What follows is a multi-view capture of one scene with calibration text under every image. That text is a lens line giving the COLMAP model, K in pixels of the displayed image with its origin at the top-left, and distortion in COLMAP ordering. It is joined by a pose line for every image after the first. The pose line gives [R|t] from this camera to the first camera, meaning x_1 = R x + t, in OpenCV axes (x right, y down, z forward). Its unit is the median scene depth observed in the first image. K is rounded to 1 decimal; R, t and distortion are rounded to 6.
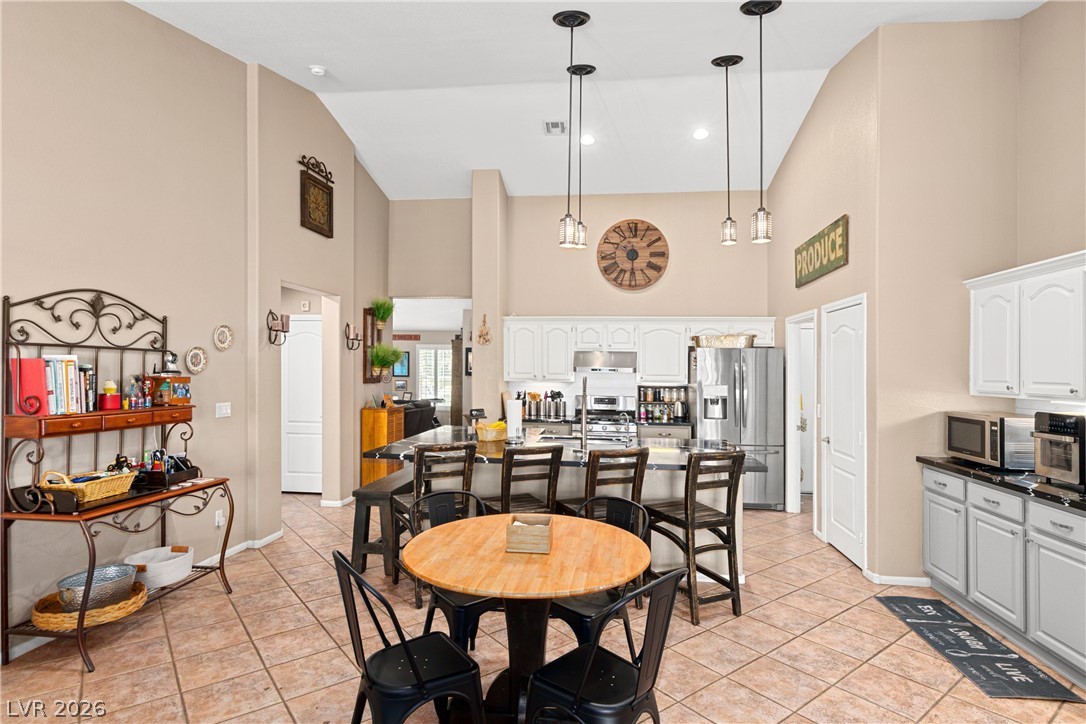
lens RADIAL K [[556.4, 0, 551.5], [0, 556.4, 360.8], [0, 0, 1]] dist [0.022423, -0.008814]
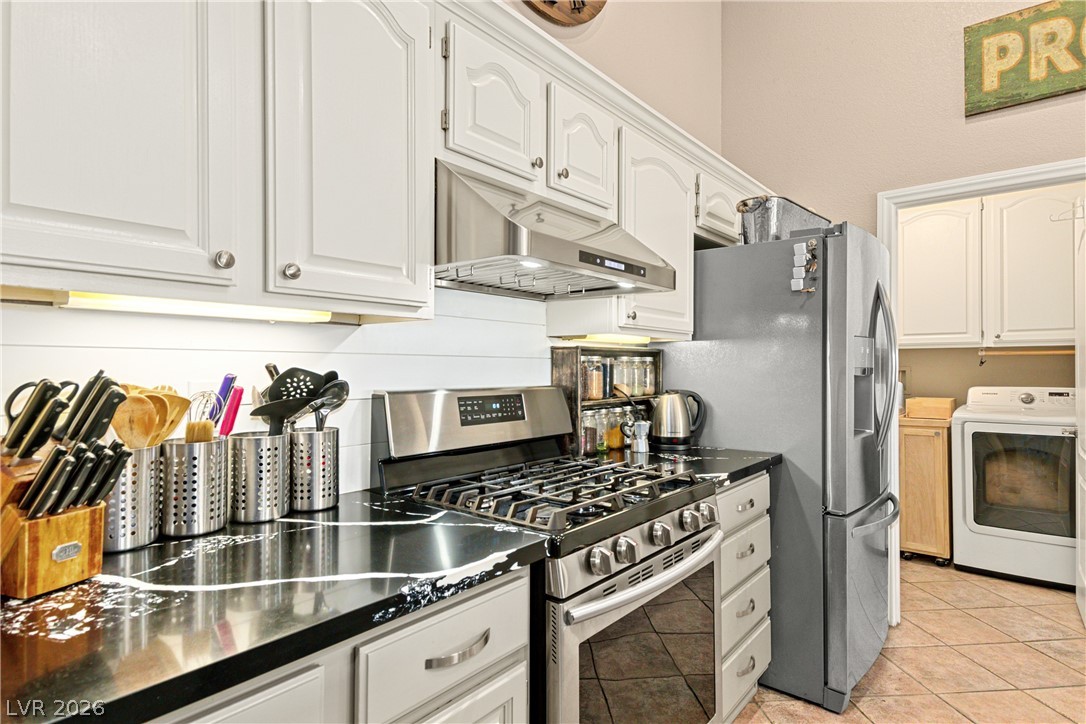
lens RADIAL K [[556.4, 0, 538.7], [0, 556.4, 360.7], [0, 0, 1]] dist [0.022423, -0.008814]
pose [[0.551153, -0.001798, 0.834402, -0.118919], [-0.005364, 0.999969, 0.005698, 0.061704], [-0.834387, -0.007617, 0.551126, 1.054839]]
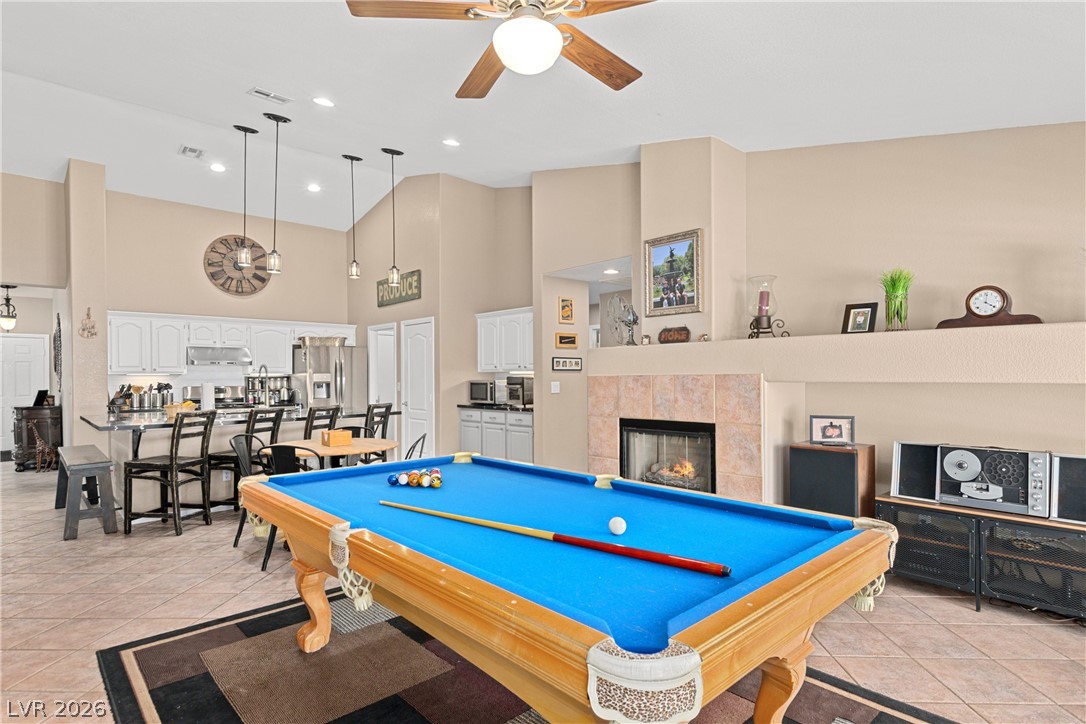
lens RADIAL K [[556.4, 0, 542.5], [0, 556.4, 369.1], [0, 0, 1]] dist [0.022423, -0.008814]
pose [[0.652734, -0.008266, 0.757542, -0.416290], [0.002050, 0.999956, 0.009145, 0.023076], [-0.757584, -0.004416, 0.652723, -0.318645]]
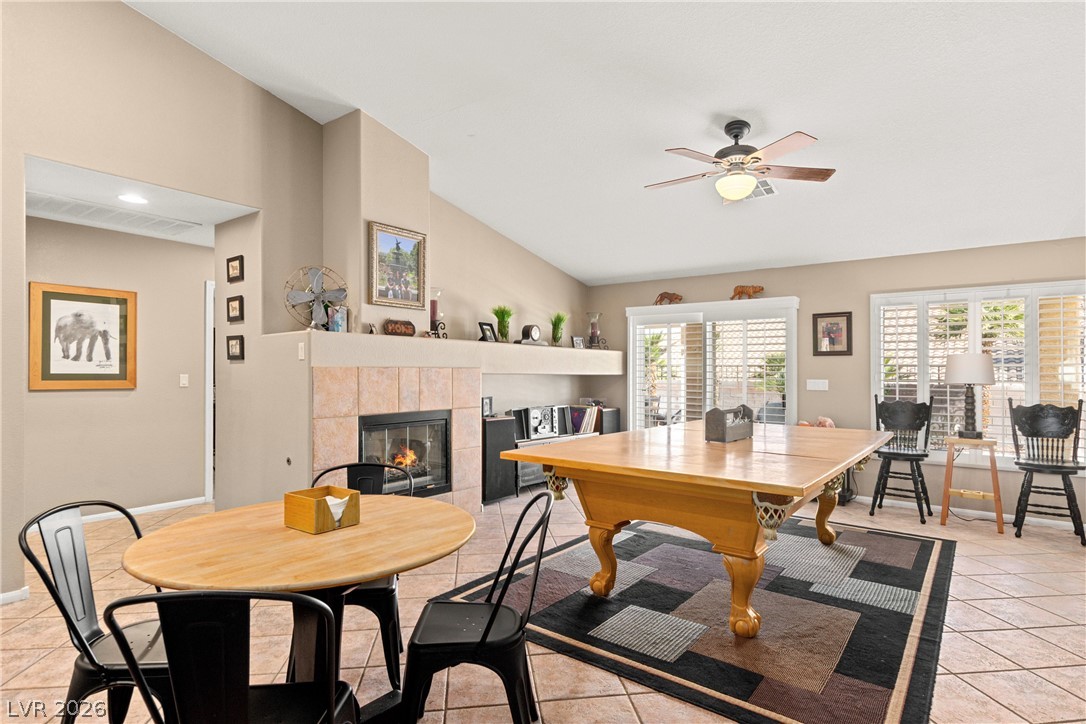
lens RADIAL K [[556.4, 0, 552.4], [0, 556.4, 361.6], [0, 0, 1]] dist [0.022423, -0.008814]
pose [[-0.858097, -0.008445, 0.513418, -0.297453], [-0.026403, 0.999268, -0.027692, 0.045734], [-0.512808, -0.037318, -0.857692, 0.582985]]
